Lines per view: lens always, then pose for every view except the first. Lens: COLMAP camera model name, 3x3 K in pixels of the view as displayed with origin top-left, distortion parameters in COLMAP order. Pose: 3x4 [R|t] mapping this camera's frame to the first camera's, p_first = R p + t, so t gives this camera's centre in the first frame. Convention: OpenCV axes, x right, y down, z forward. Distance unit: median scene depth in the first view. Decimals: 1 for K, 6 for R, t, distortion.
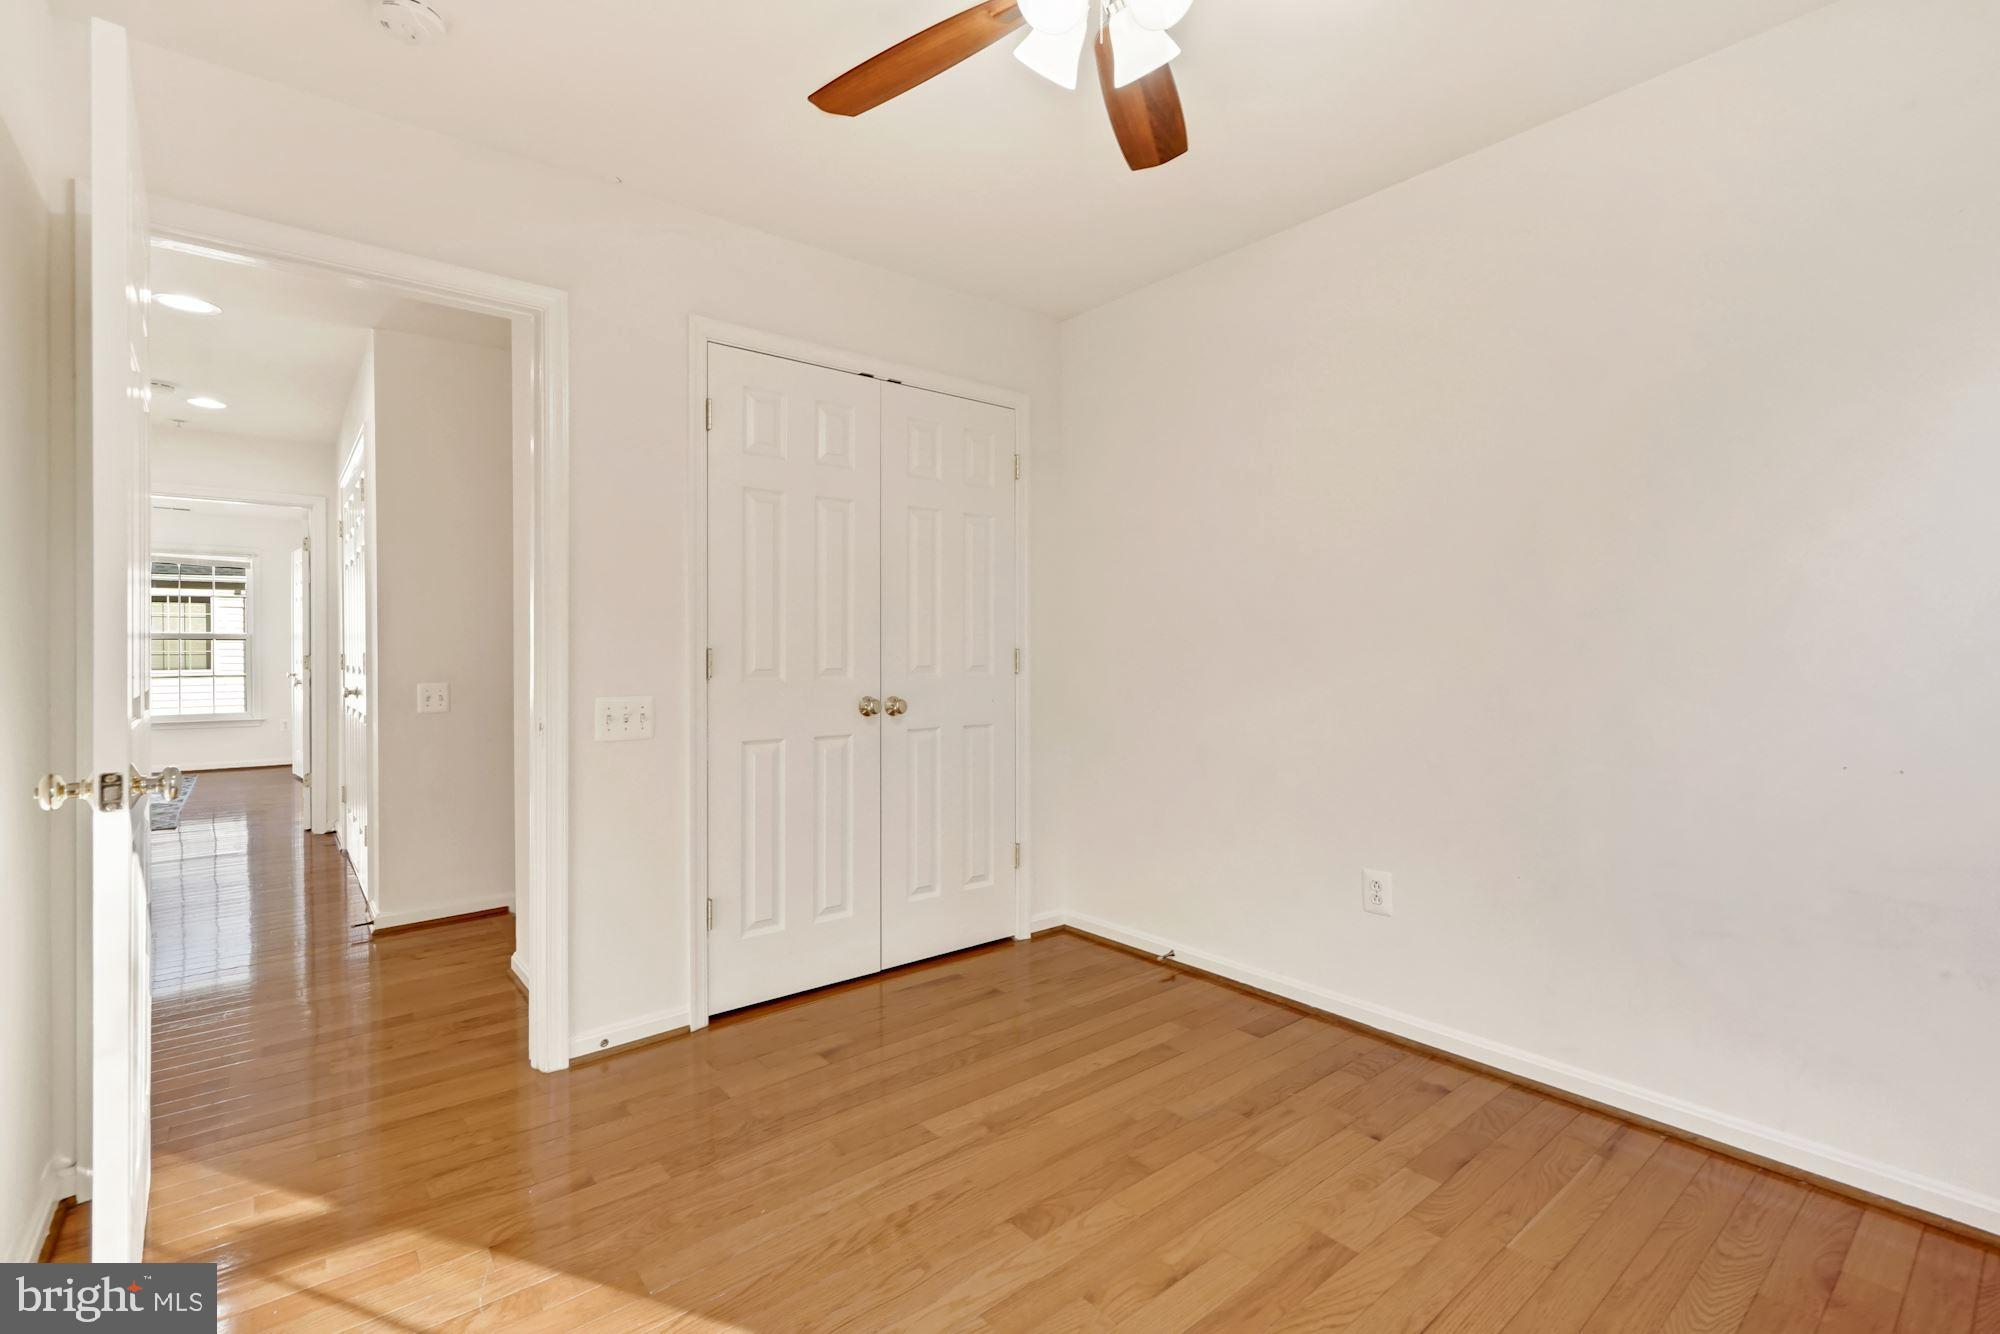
lens RADIAL K [[904.6, 0, 1000.0], [0, 904.6, 667.0], [0, 0, 1]] dist [0.003082, 0.001235]
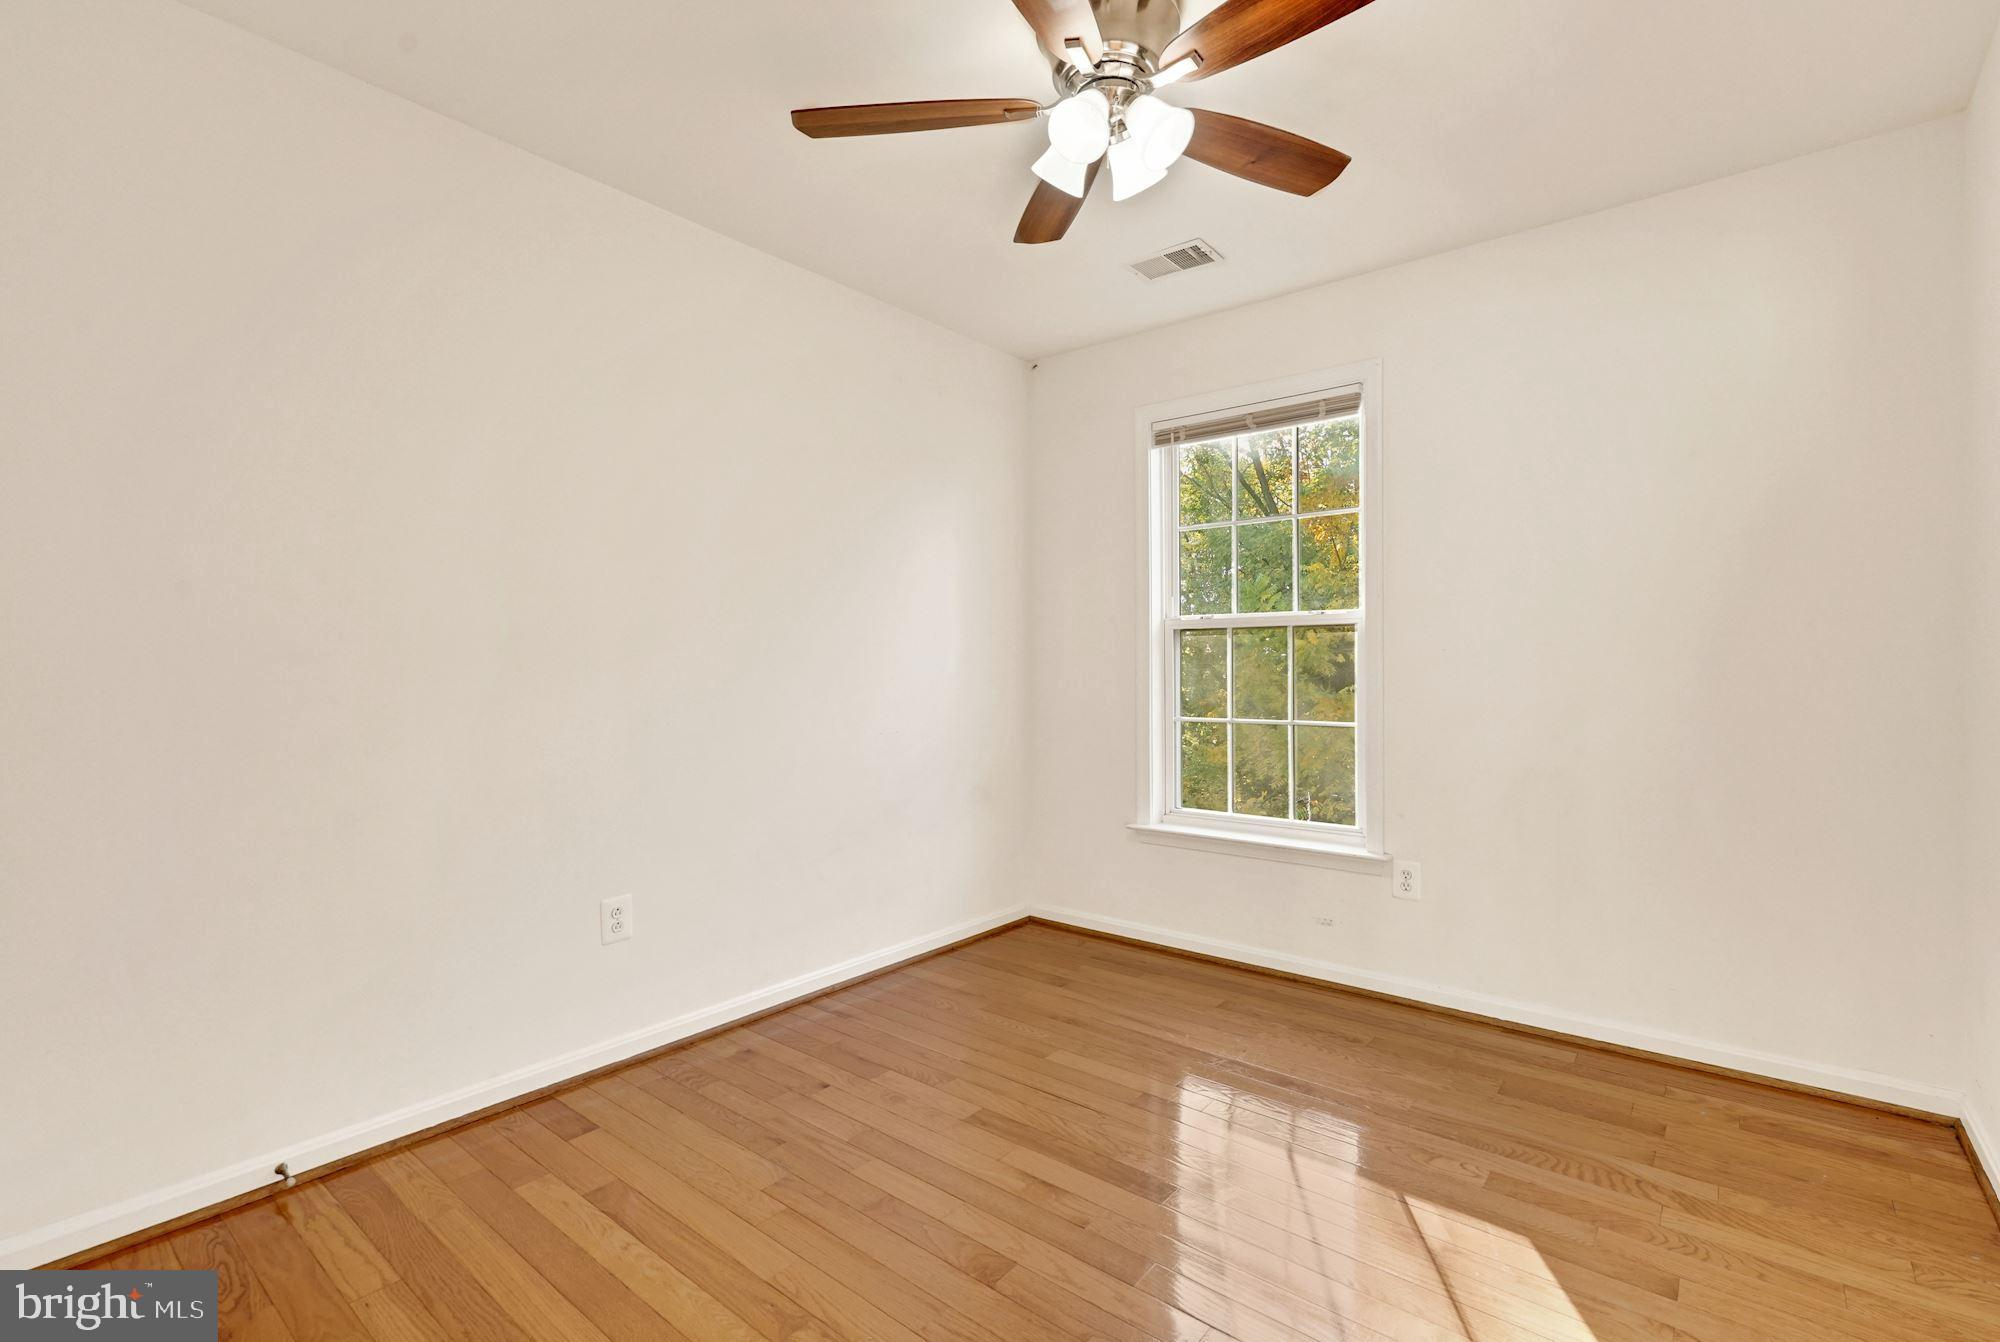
lens RADIAL K [[908.9, 0, 1000.0], [0, 908.9, 671.0], [0, 0, 1]] dist [0.001009, 0.000218]
pose [[-0.186490, -0.005819, 0.982440, -0.702547], [0.022693, 0.999690, 0.010228, -0.016184], [-0.982195, 0.024202, -0.186300, 0.902695]]
